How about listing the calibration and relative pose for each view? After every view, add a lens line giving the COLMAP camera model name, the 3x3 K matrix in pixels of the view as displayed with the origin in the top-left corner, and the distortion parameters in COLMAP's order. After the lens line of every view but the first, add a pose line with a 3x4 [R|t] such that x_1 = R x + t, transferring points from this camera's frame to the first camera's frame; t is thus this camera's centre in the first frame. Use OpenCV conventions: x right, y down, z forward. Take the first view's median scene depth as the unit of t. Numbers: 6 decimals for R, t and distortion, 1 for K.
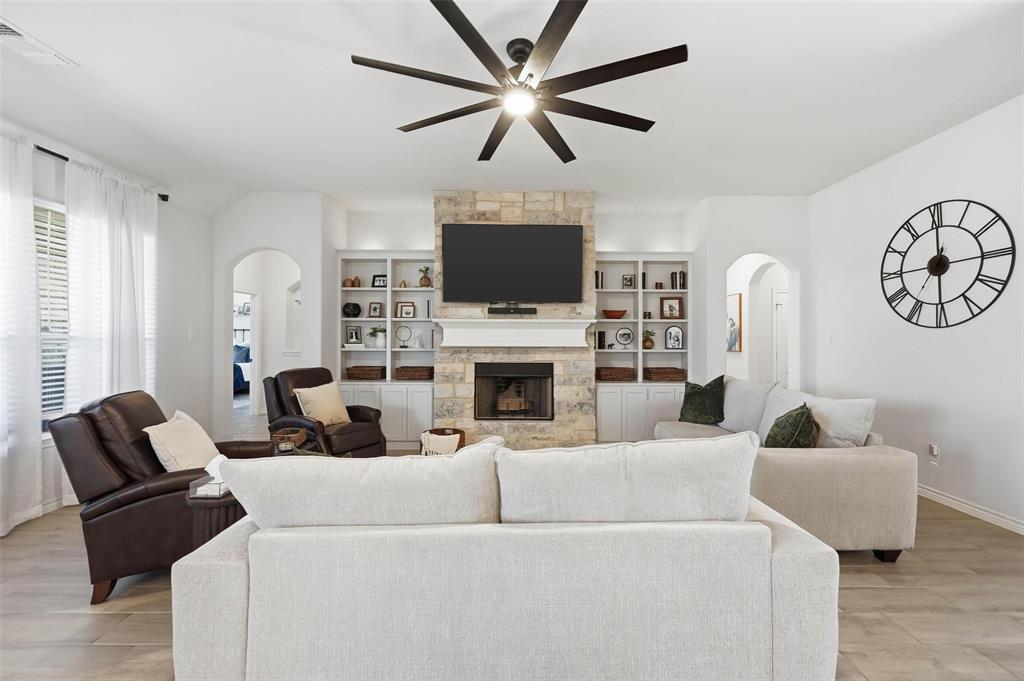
lens RADIAL K [[403.0, 0, 514.0], [0, 403.0, 336.7], [0, 0, 1]] dist [-0.002821, -0.001335]
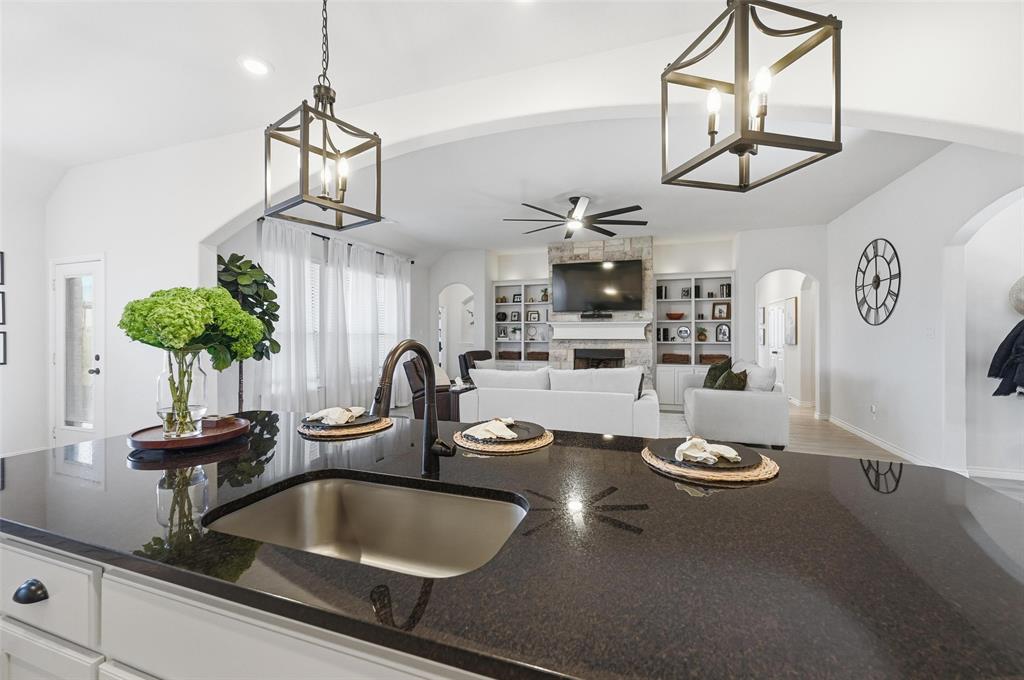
lens RADIAL K [[403.0, 0, 517.5], [0, 403.0, 342.1], [0, 0, 1]] dist [-0.002821, -0.001335]
pose [[0.945045, 0.003209, -0.326926, 0.197996], [0.003263, 0.999809, 0.019248, 0.004877], [0.326925, -0.019257, 0.944854, -0.534821]]
